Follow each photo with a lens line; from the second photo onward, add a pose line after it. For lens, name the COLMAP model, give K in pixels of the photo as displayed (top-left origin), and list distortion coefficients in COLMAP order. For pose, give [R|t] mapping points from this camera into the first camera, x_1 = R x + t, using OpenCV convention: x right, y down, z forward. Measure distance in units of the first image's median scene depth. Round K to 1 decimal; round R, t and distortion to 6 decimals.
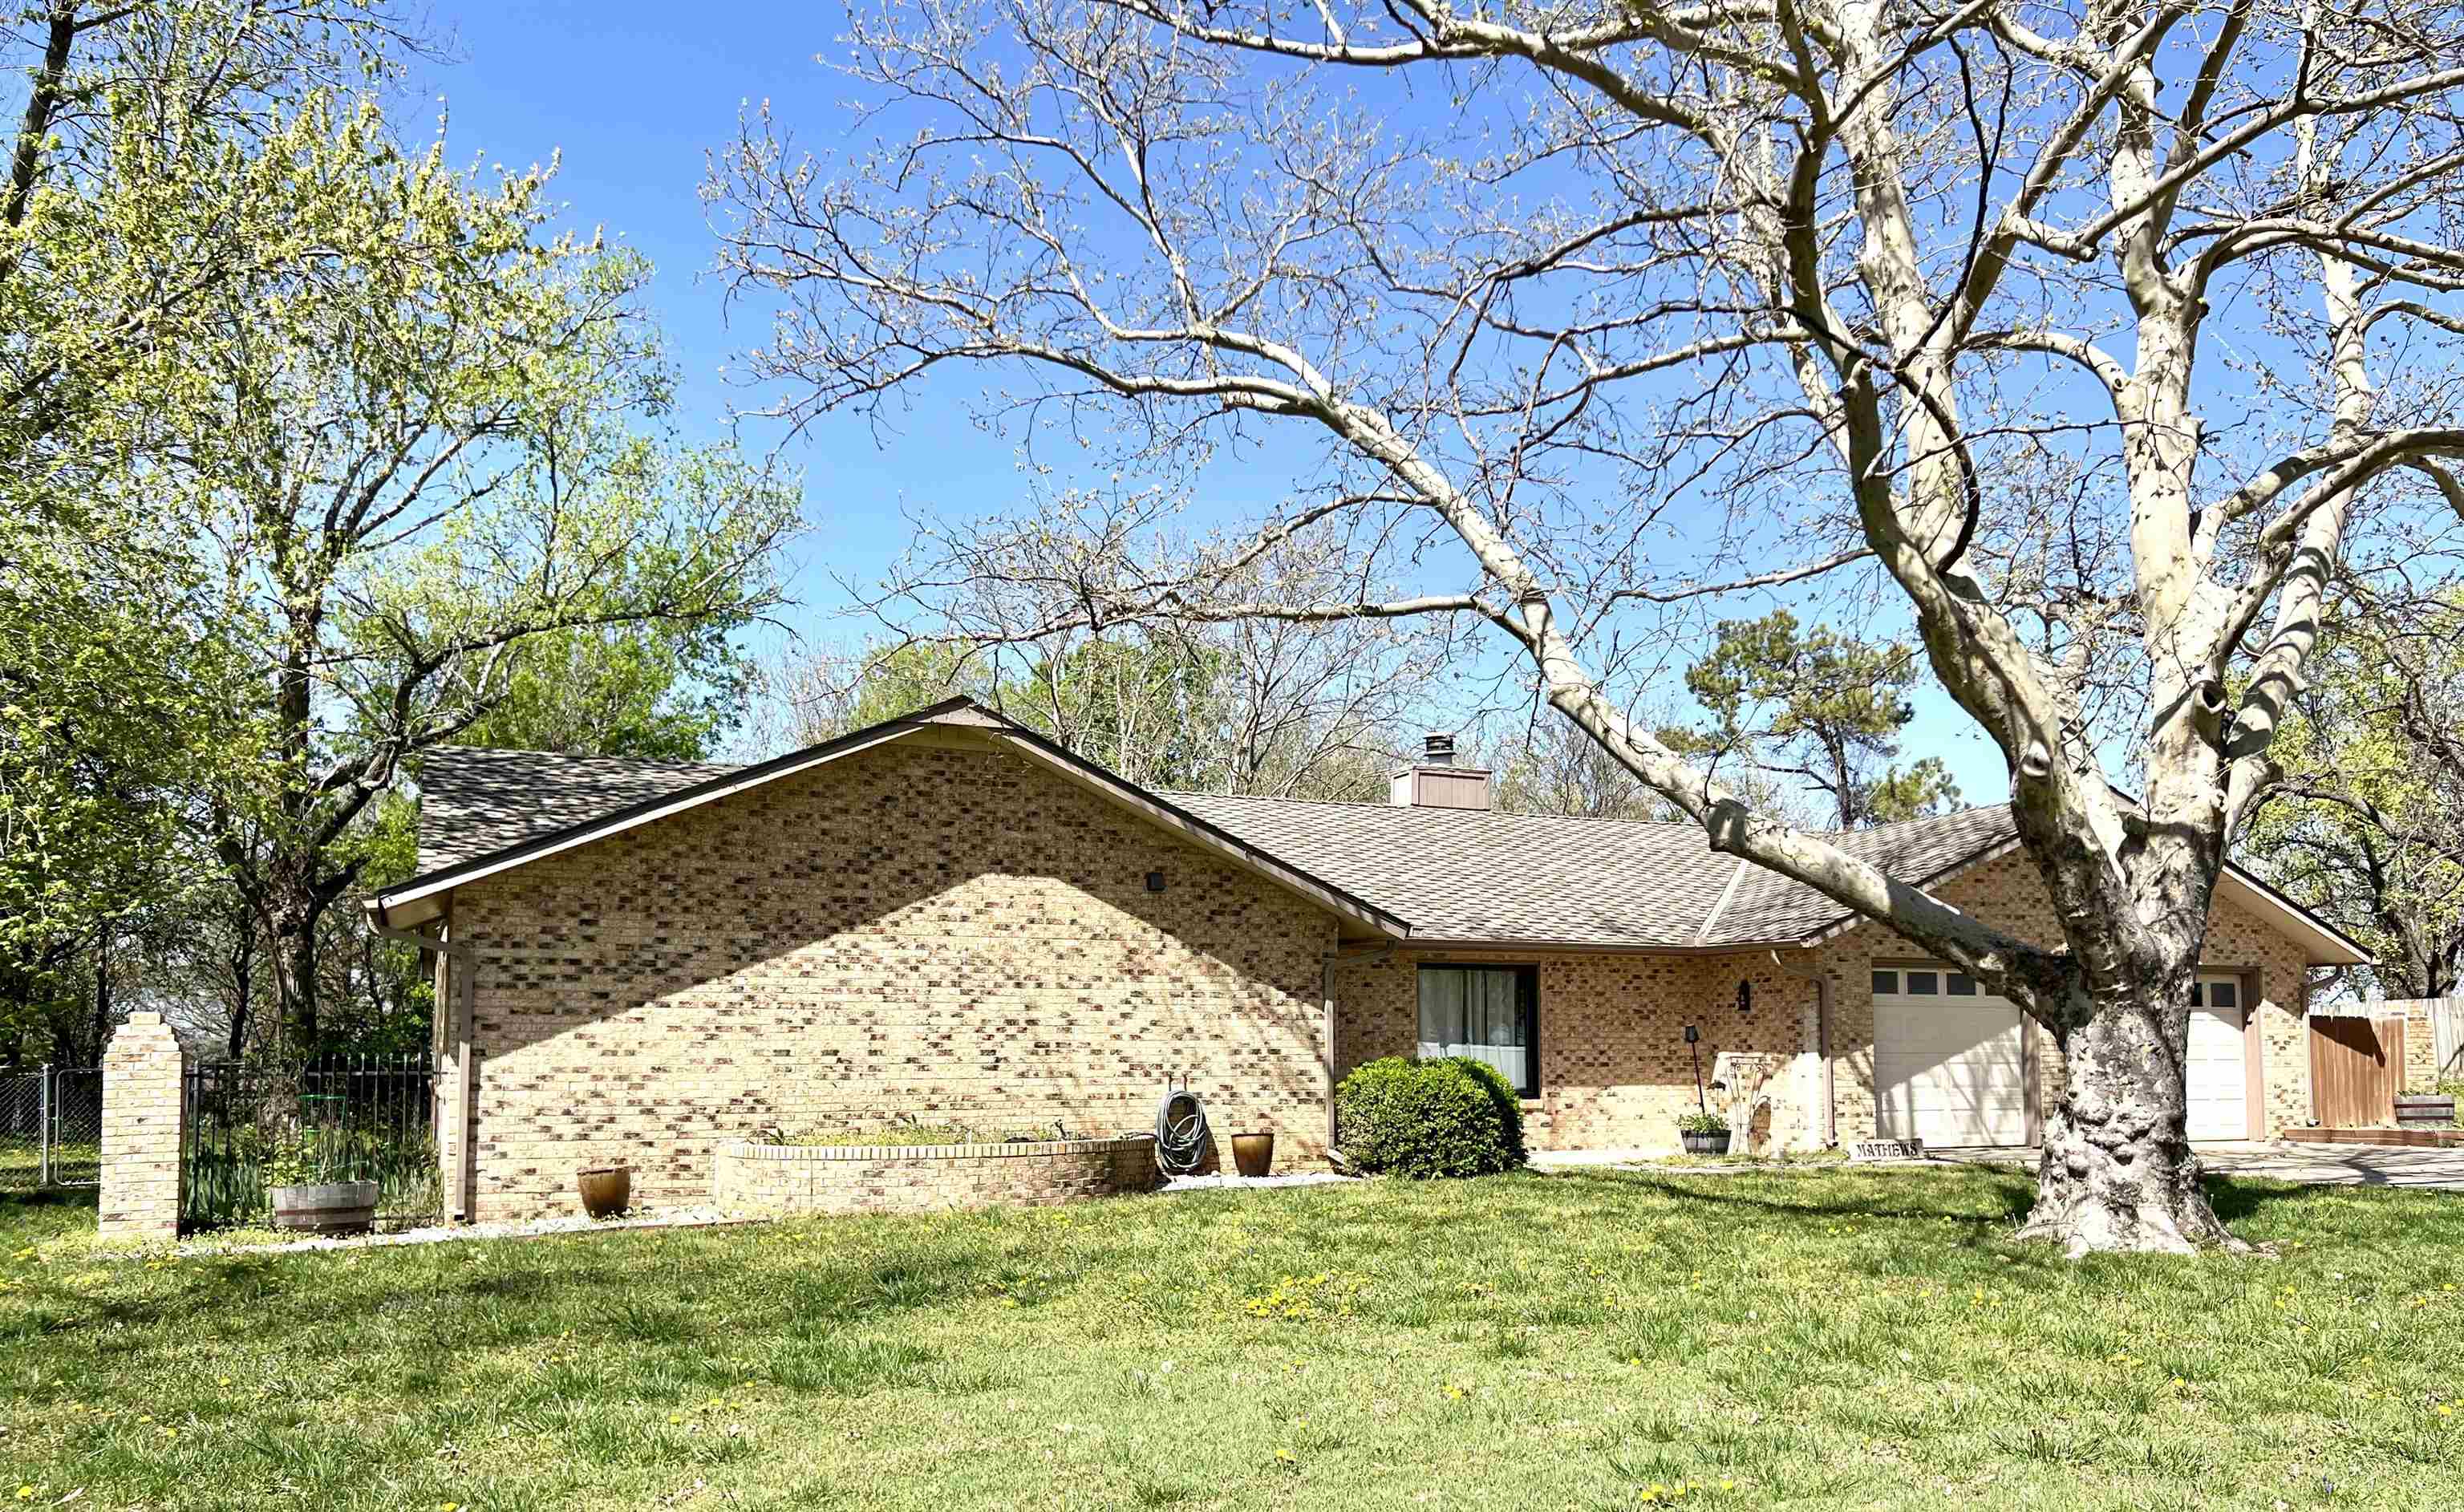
lens RADIAL K [[1845.6, 0, 1194.0], [0, 1845.6, 845.2], [0, 0, 1]] dist [0.051160, -0.033525]
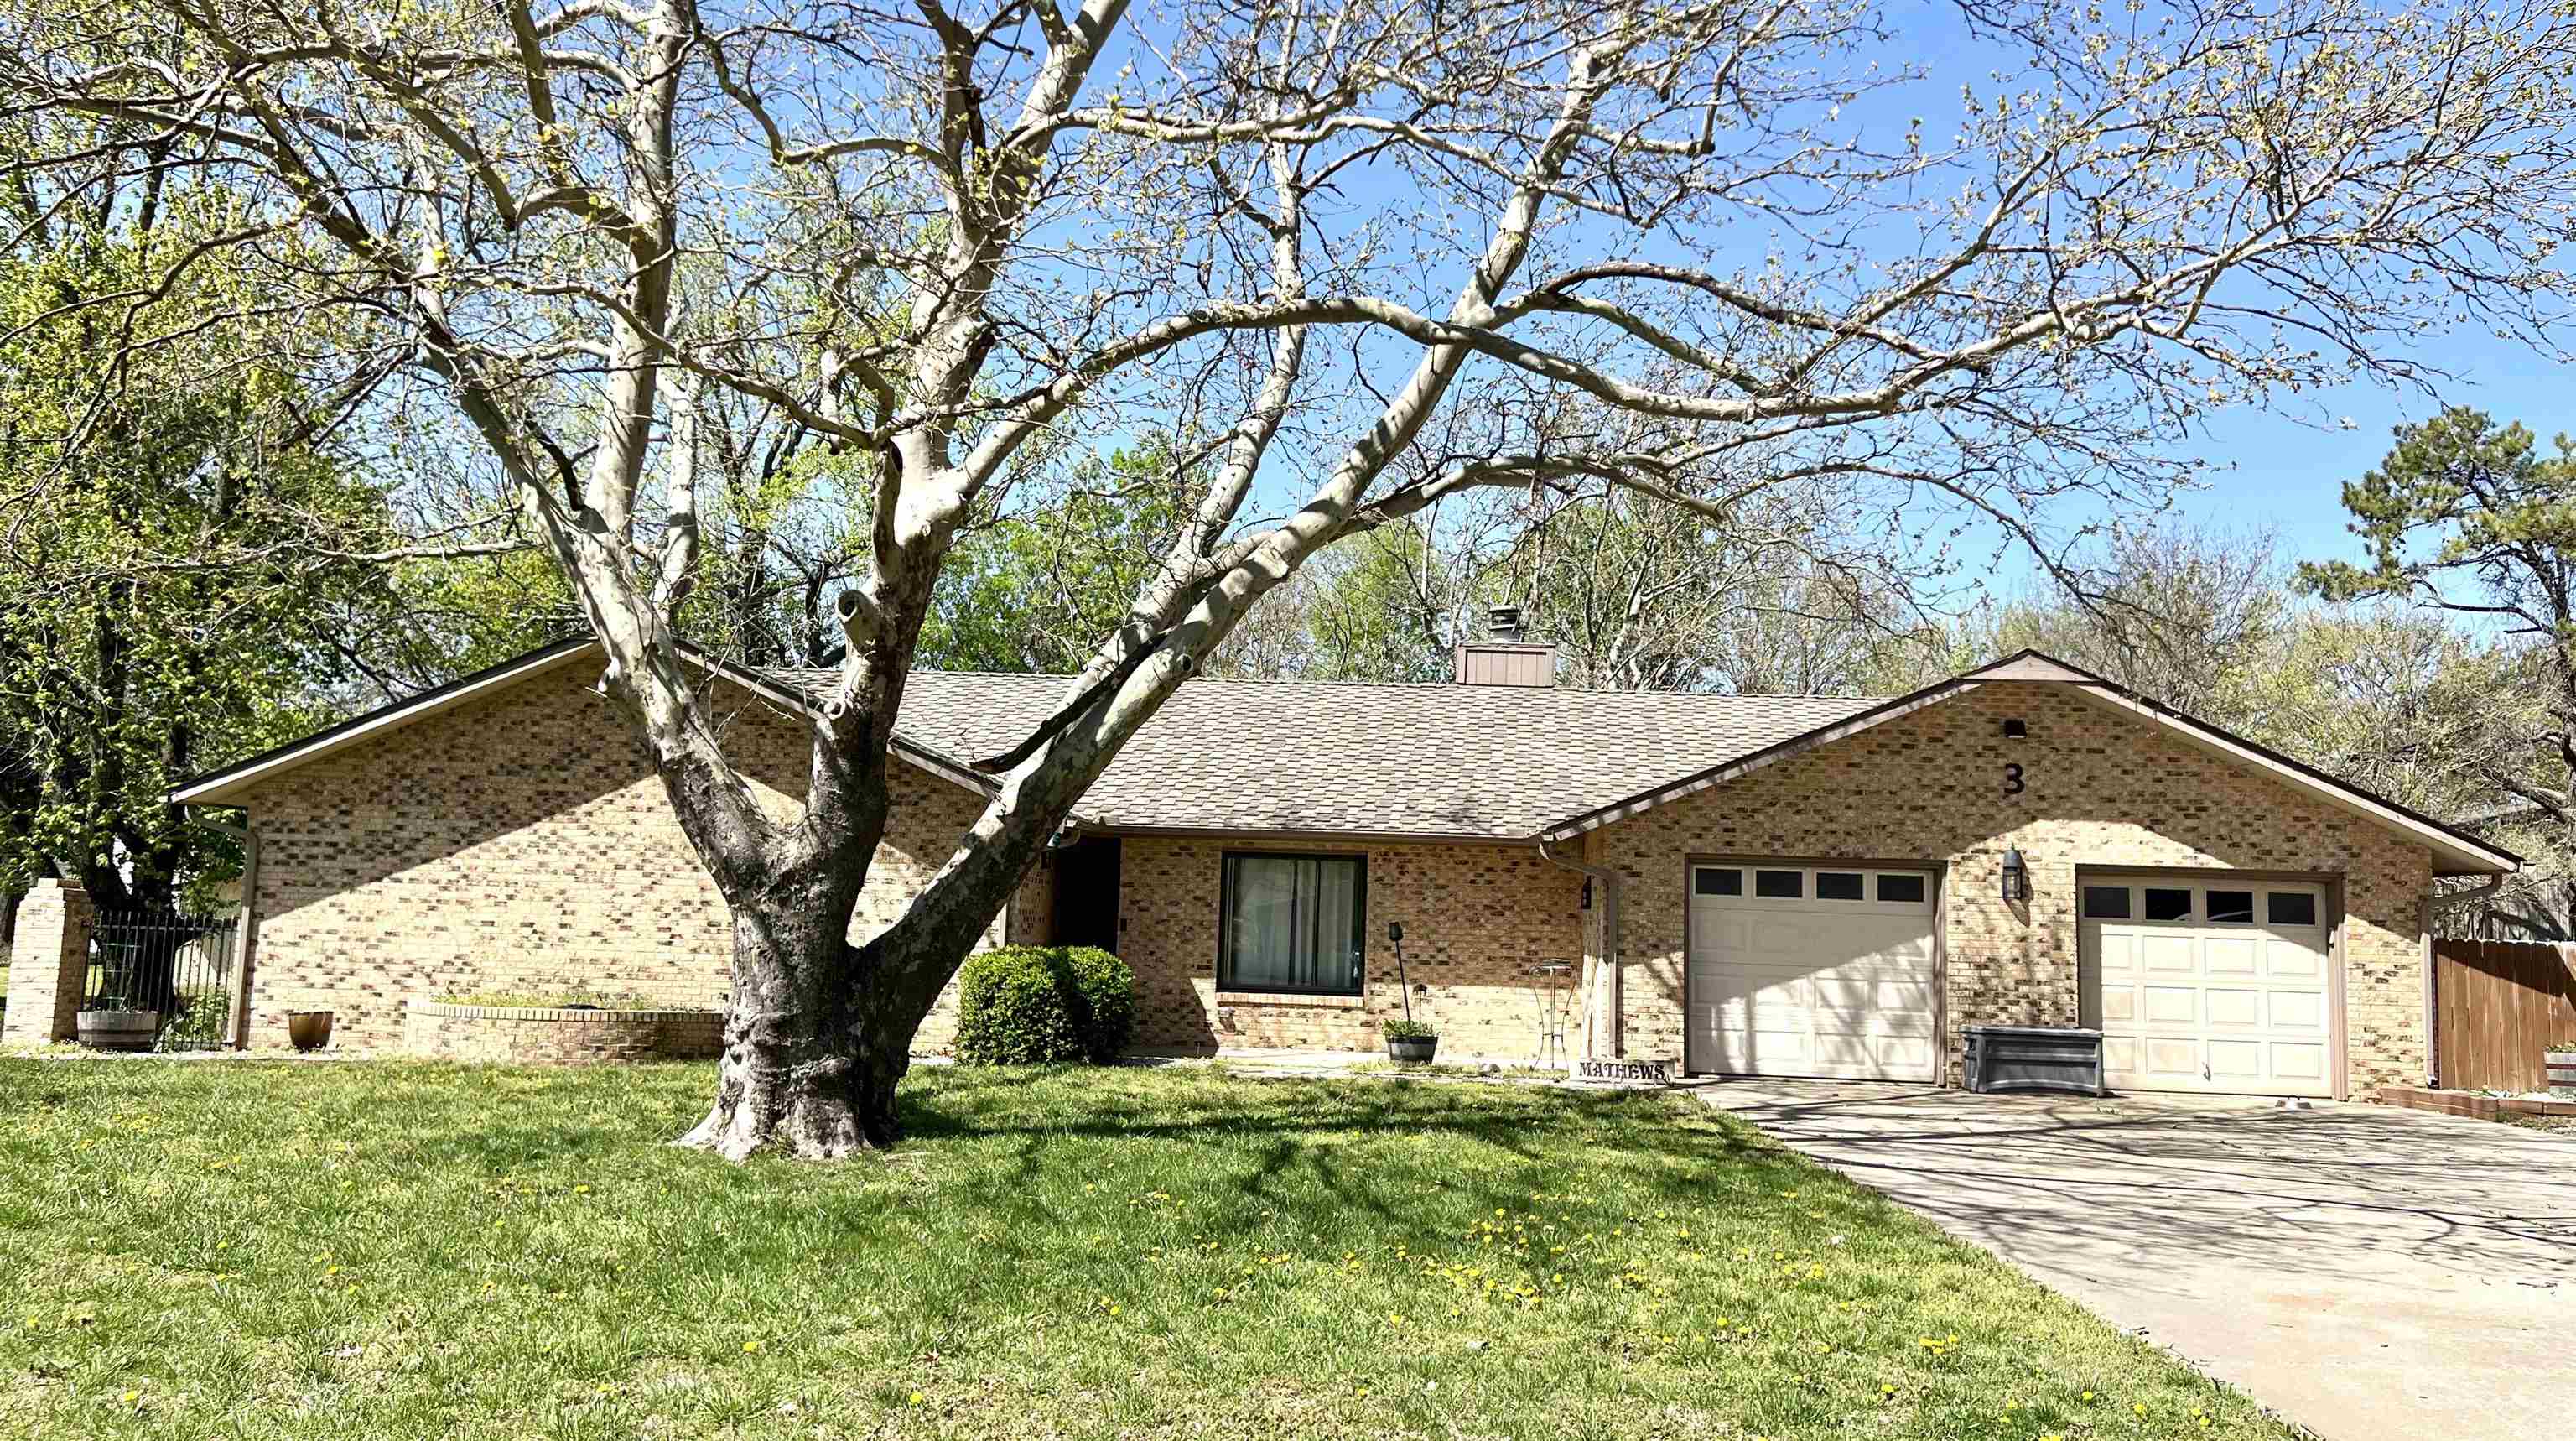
lens RADIAL K [[1934.5, 0, 1260.7], [0, 1934.5, 671.5], [0, 0, 1]] dist [0.033840, -0.024383]
pose [[0.894303, -0.027876, -0.446594, 0.751518], [0.018102, 0.999494, -0.026138, -0.006820], [0.447096, 0.015291, 0.894355, 0.104743]]
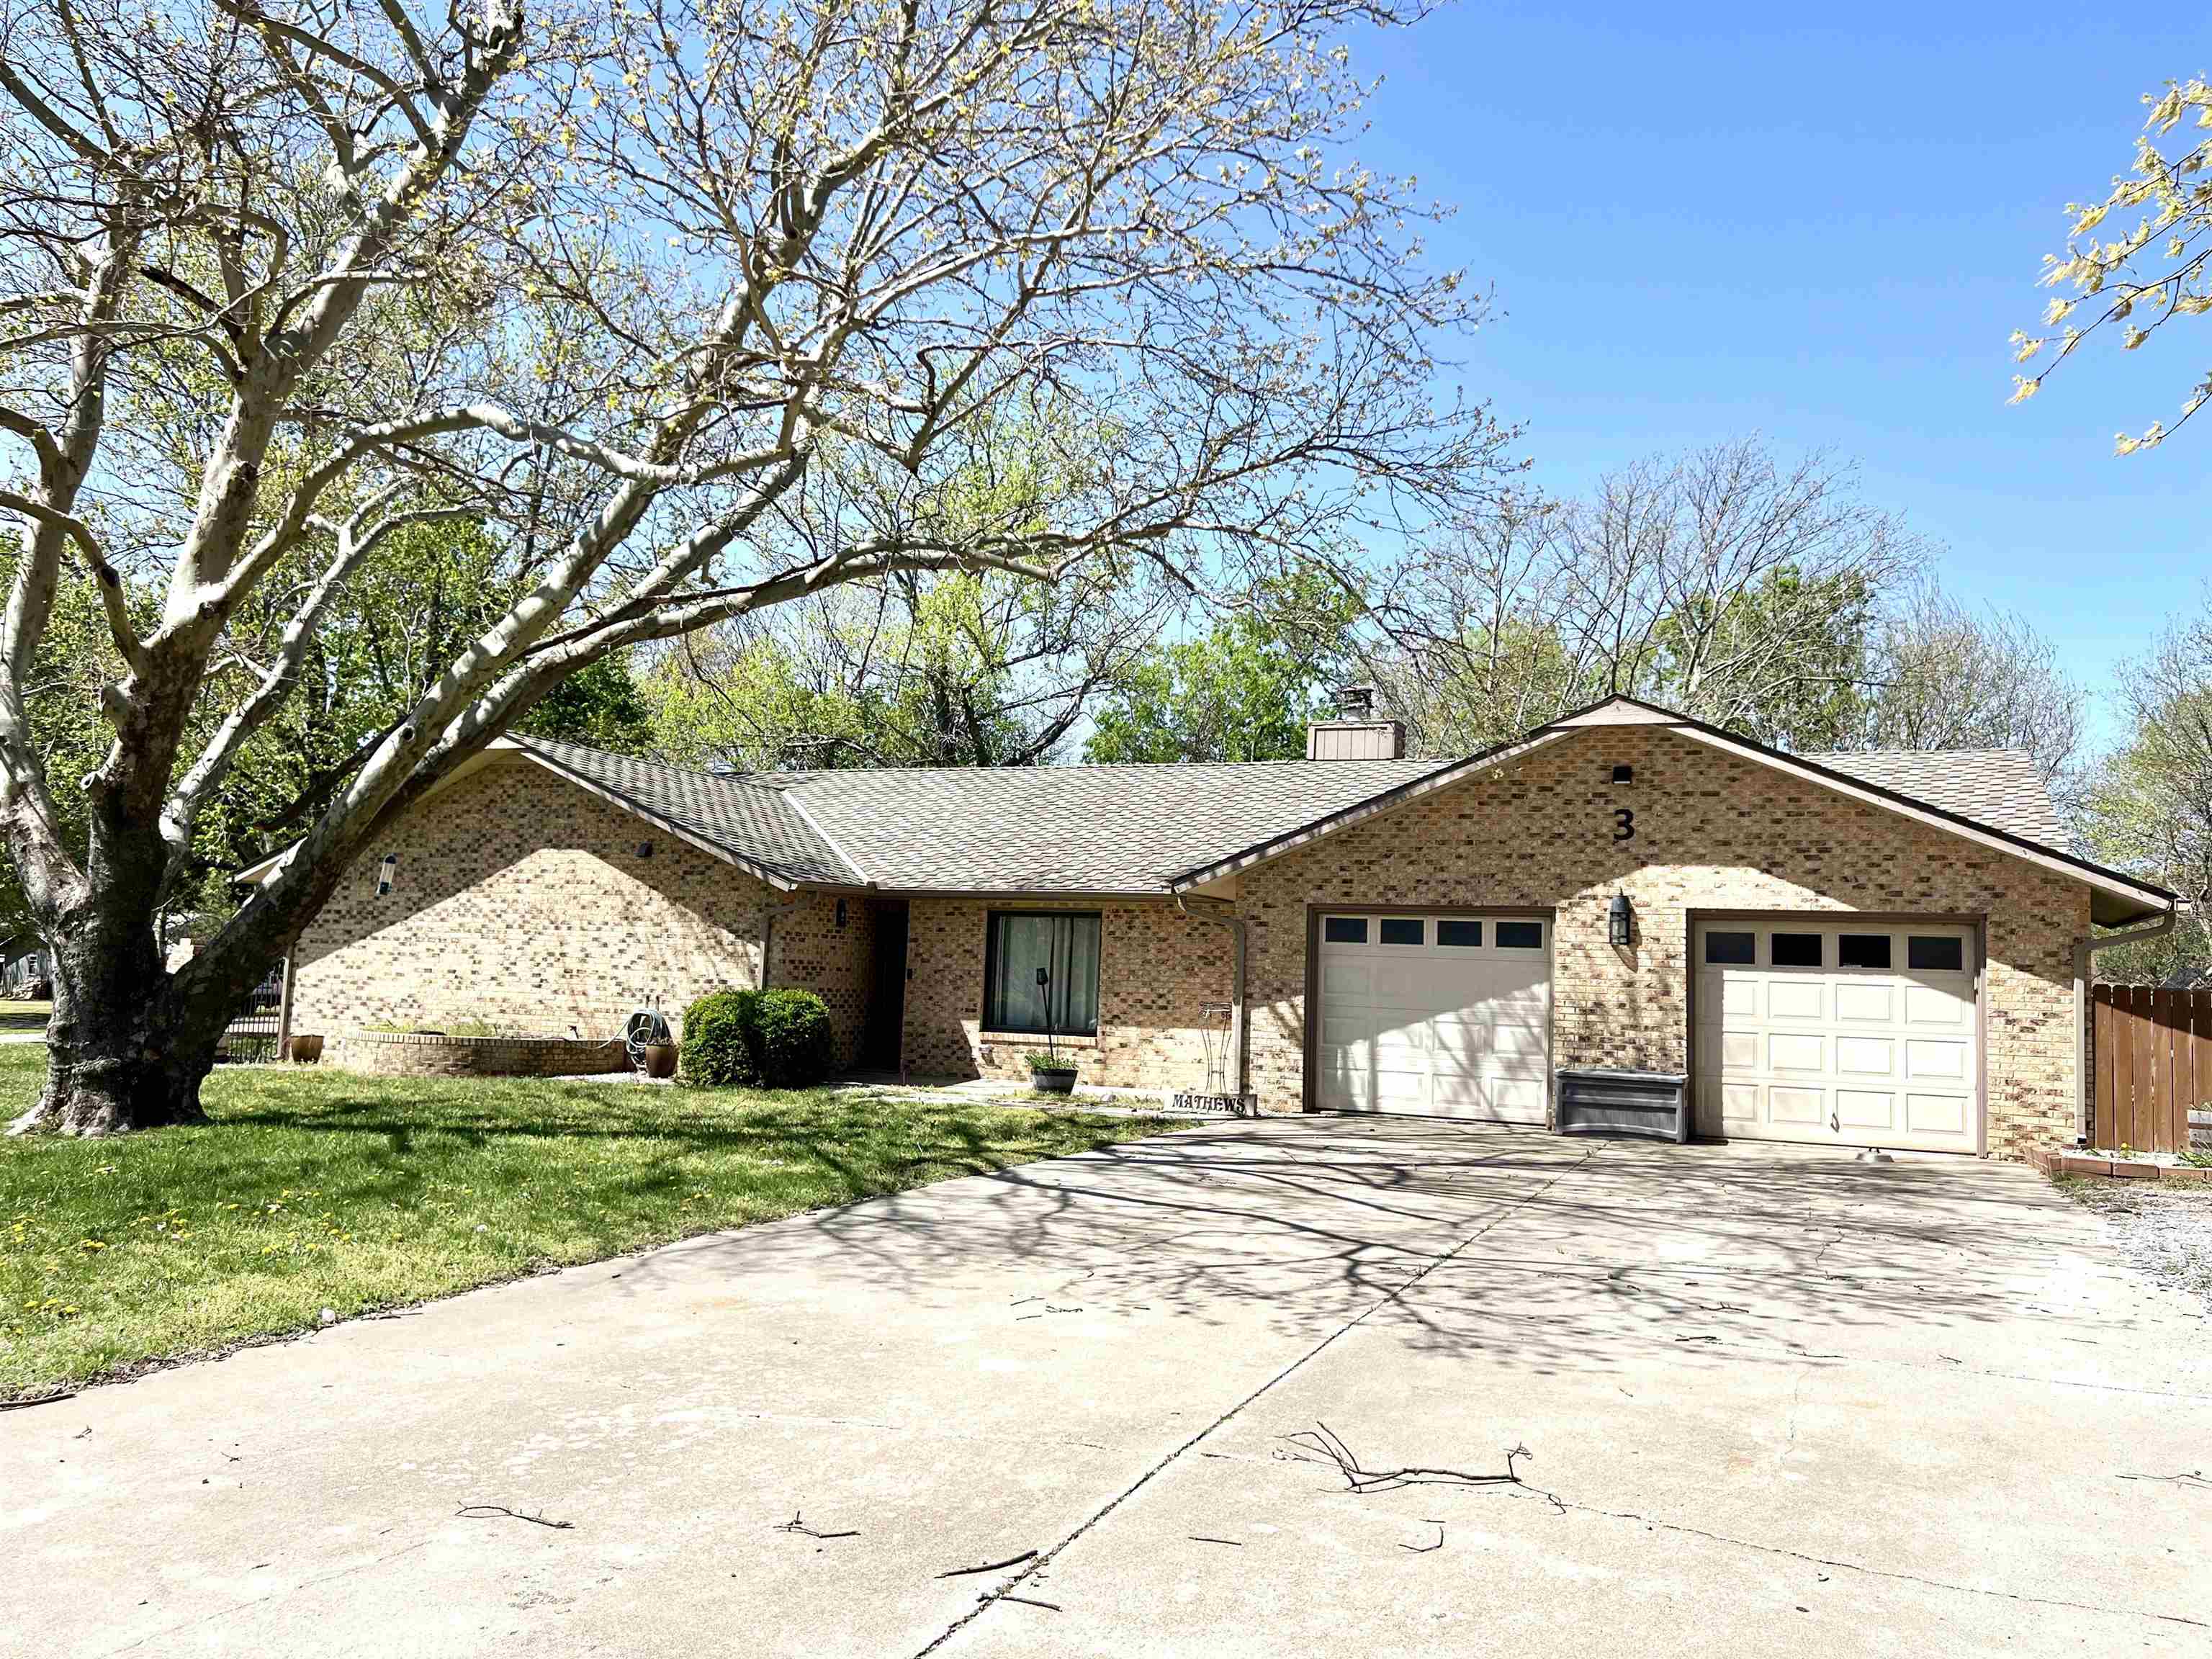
lens RADIAL K [[1643.9, 0, 1118.0], [0, 1643.9, 811.8], [0, 0, 1]] dist [0.050982, -0.059873]
pose [[0.695597, -0.045624, -0.716982, 1.128308], [0.046296, 0.998754, -0.018640, 0.031553], [0.716939, -0.020228, 0.696842, 0.440703]]
